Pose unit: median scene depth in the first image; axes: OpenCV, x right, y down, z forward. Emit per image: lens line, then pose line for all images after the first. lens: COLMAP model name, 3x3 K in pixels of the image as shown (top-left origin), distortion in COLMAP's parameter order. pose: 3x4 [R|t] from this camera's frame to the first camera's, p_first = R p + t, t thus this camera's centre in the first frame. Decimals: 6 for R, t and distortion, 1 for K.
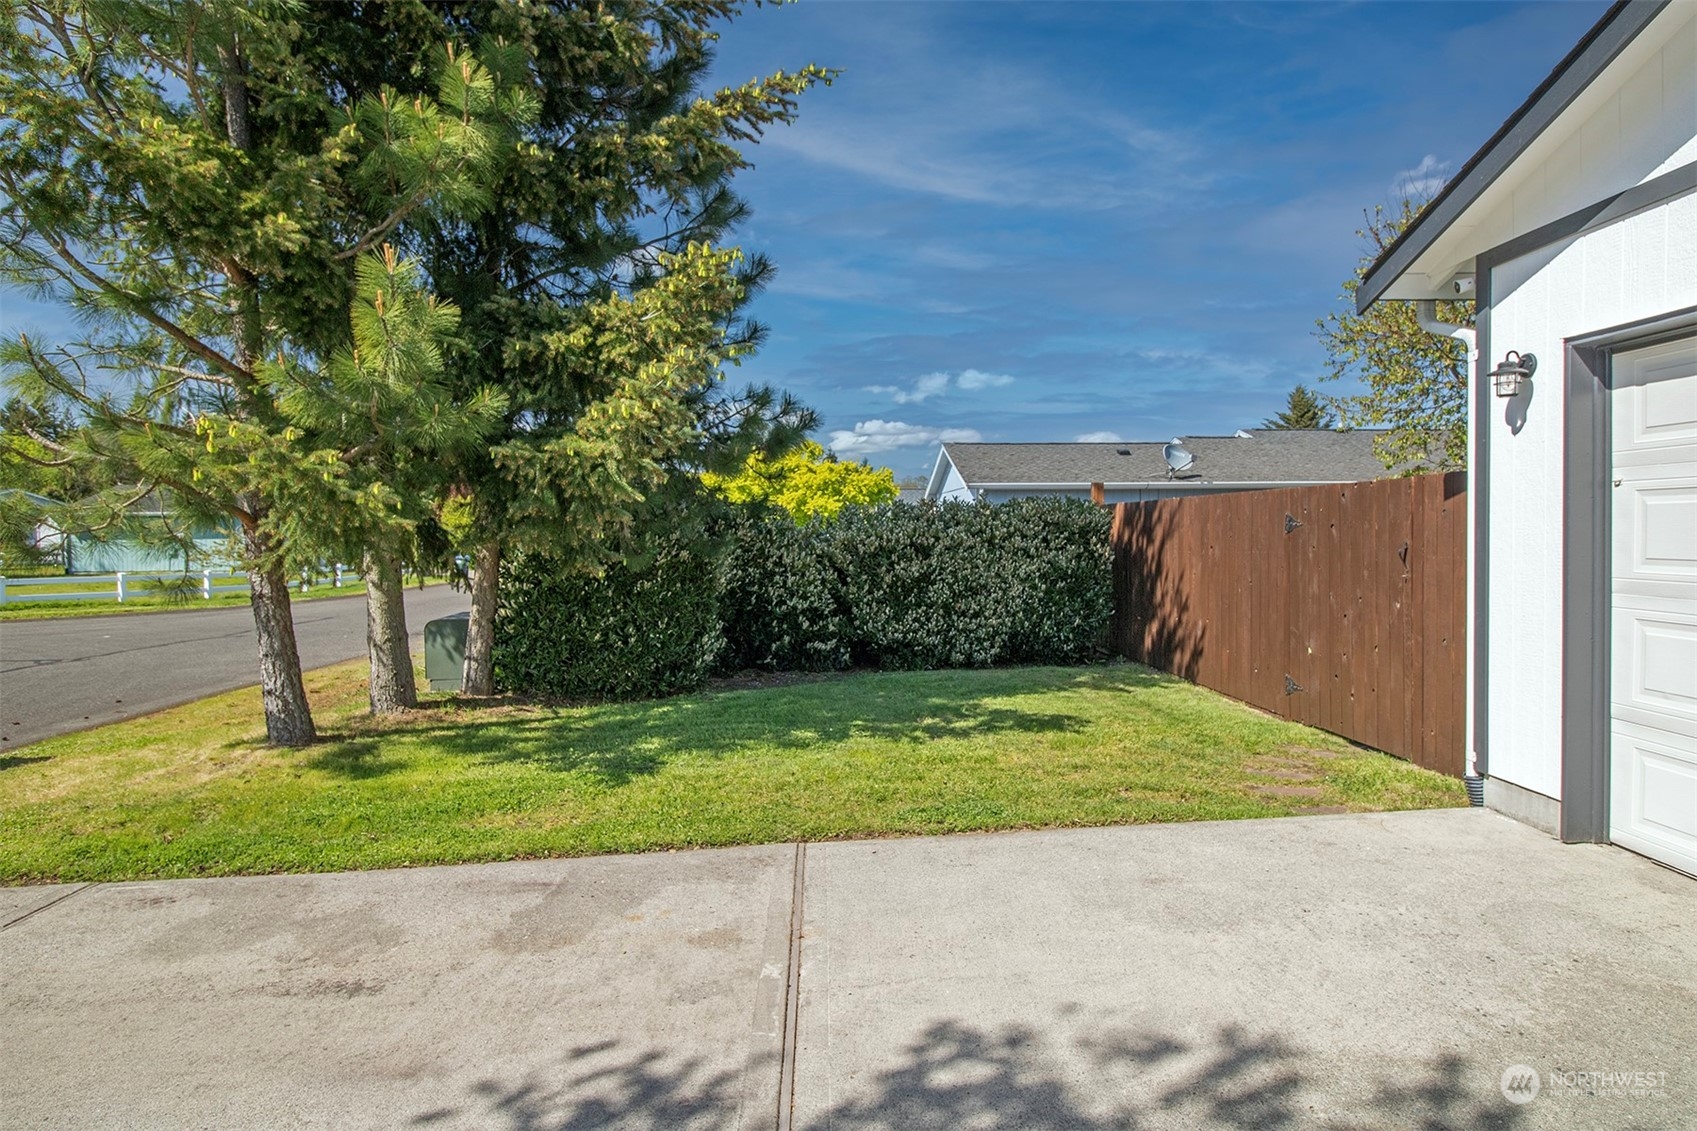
lens RADIAL K [[957.4, 0, 859.5], [0, 957.4, 544.1], [0, 0, 1]] dist [-0.015364, -0.002077]
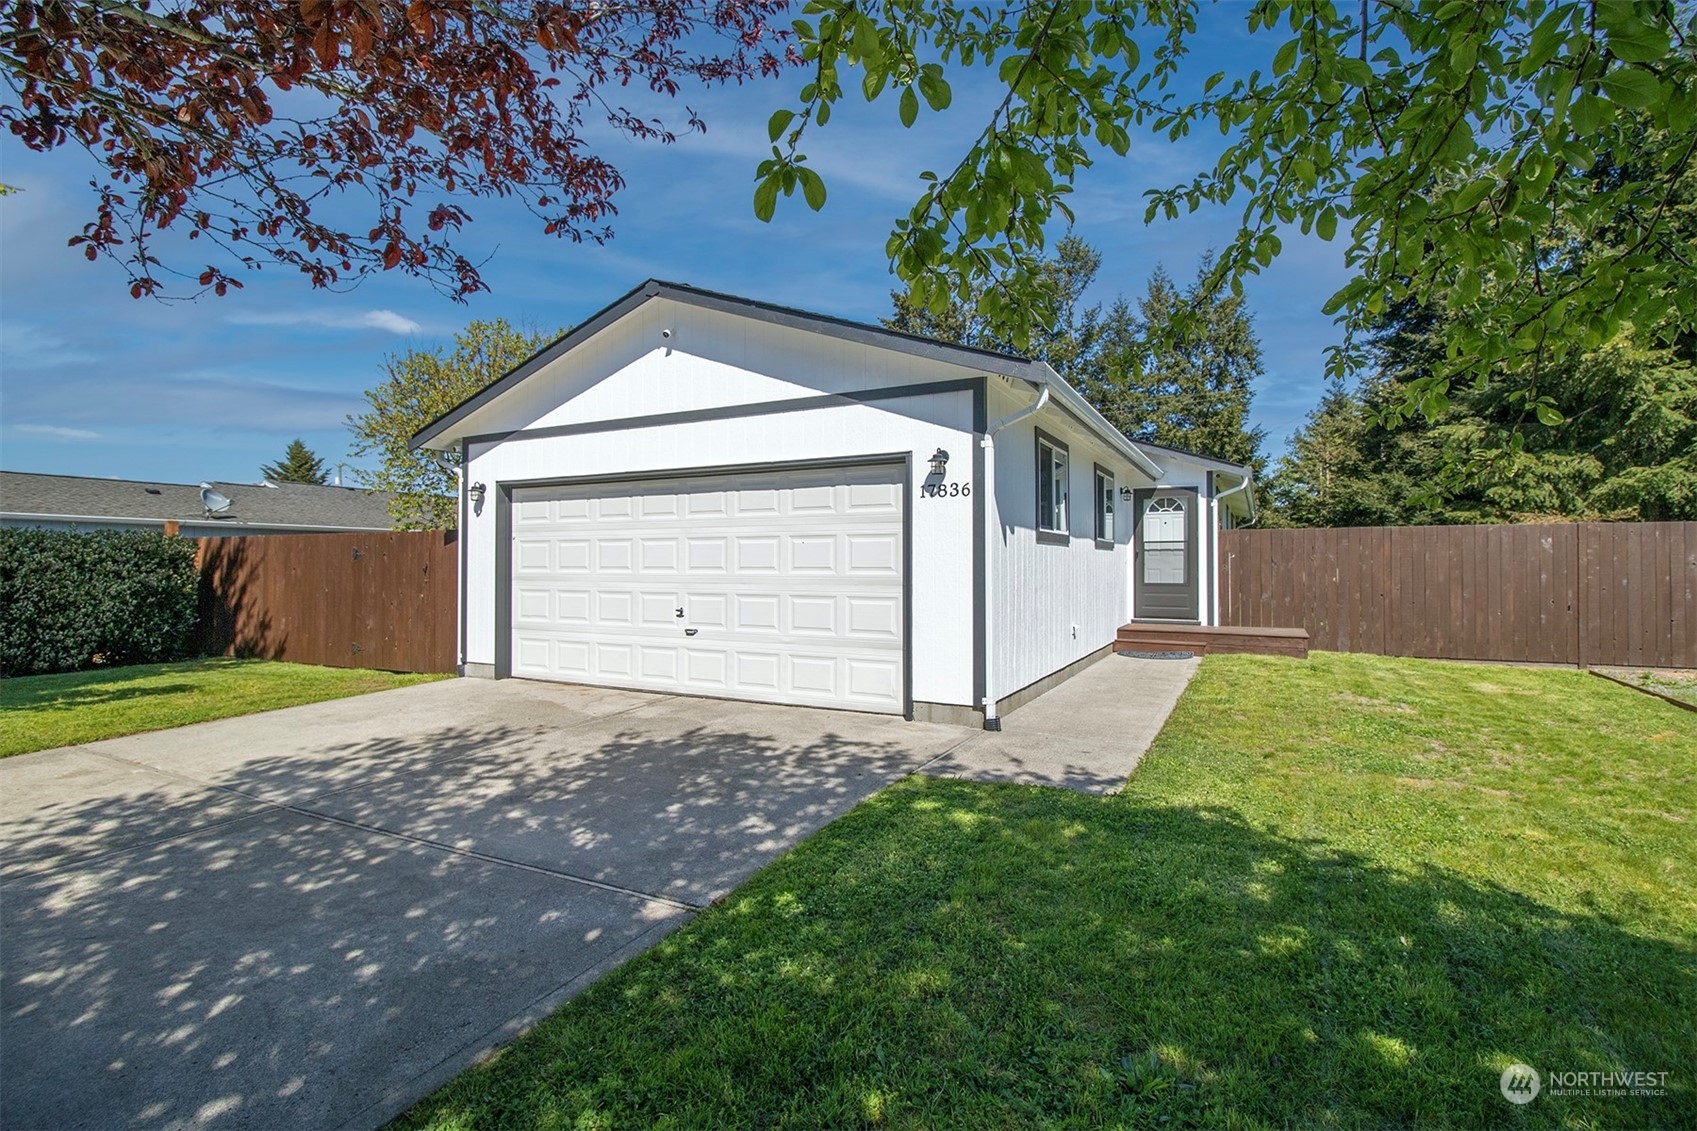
lens RADIAL K [[793.6, 0, 853.6], [0, 793.6, 561.3], [0, 0, 1]] dist [-0.021833, -0.001305]
pose [[0.490573, 0.013365, 0.871298, -0.238436], [0.006609, 0.999797, -0.019057, 0.017059], [-0.871375, 0.015108, 0.490385, -0.330391]]
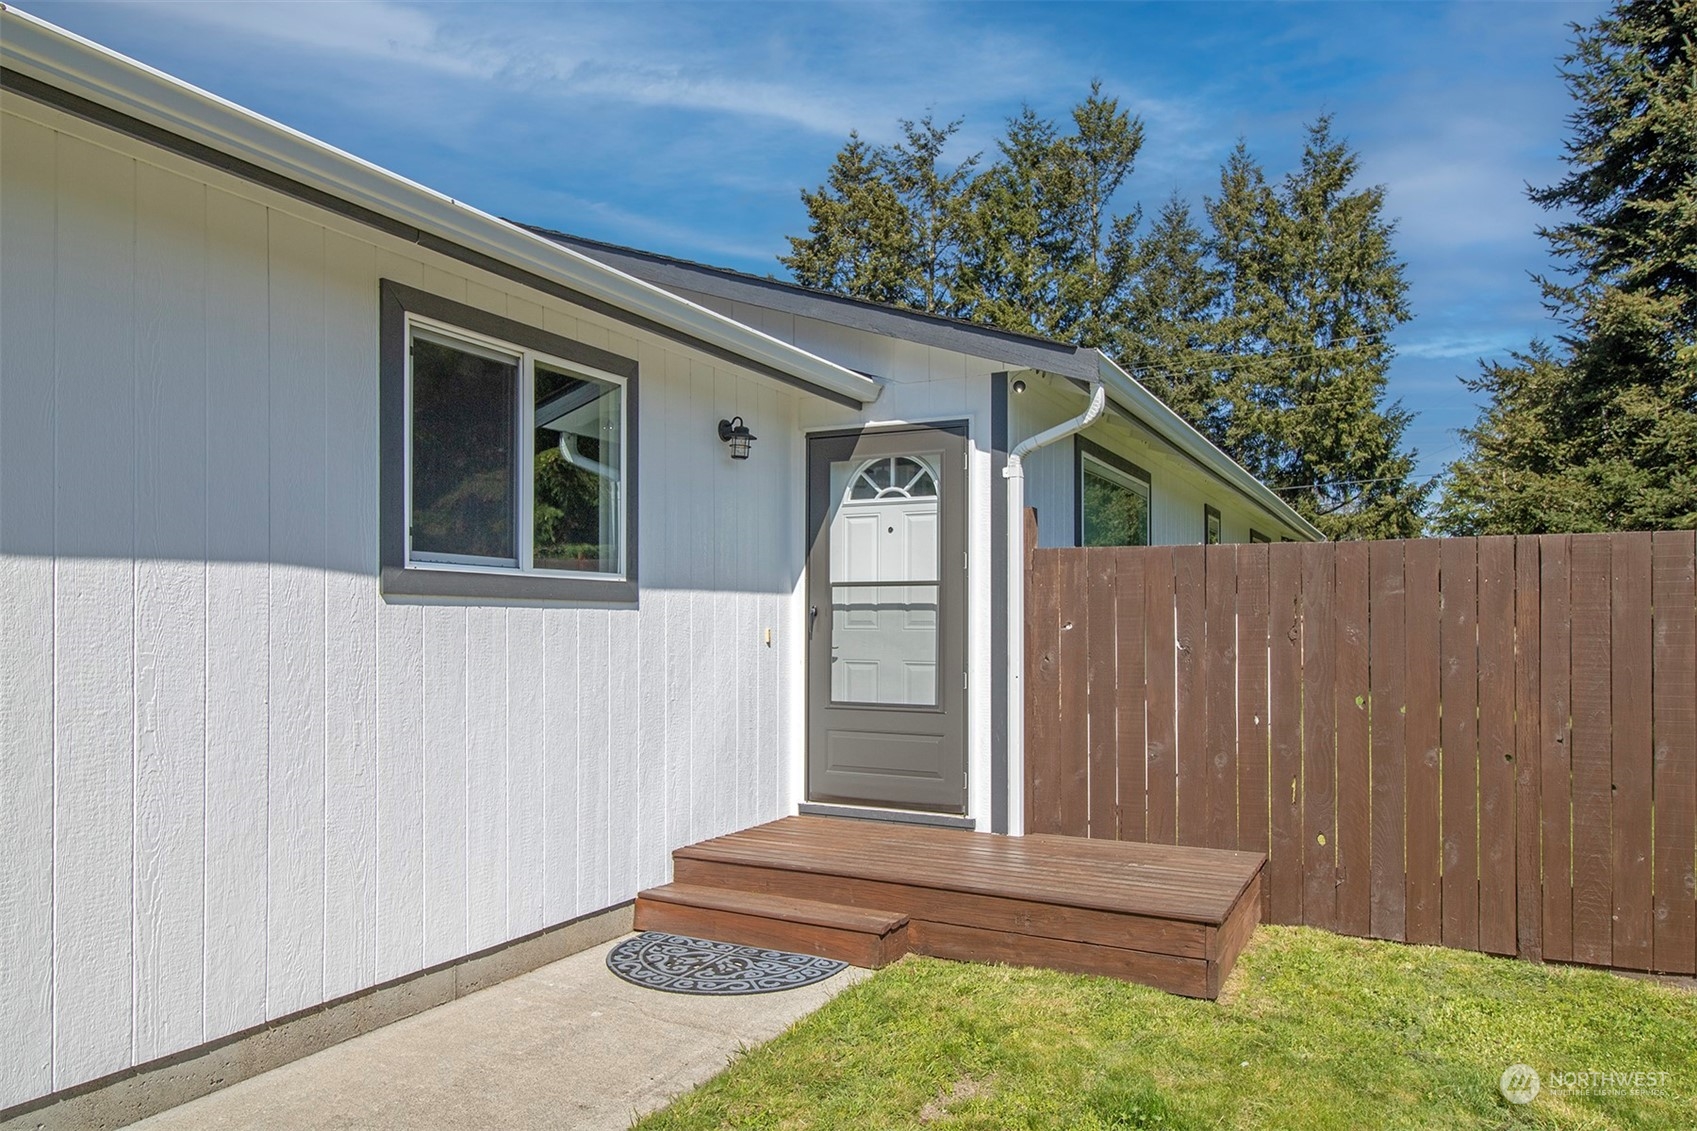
lens RADIAL K [[1129.1, 0, 846.7], [0, 1129.1, 623.4], [0, 0, 1]] dist [-0.006514, -0.002330]
pose [[0.499353, 0.014142, 0.866283, 0.504062], [0.006645, 0.999775, -0.020152, 0.000712], [-0.866373, 0.015819, 0.499146, -0.432550]]
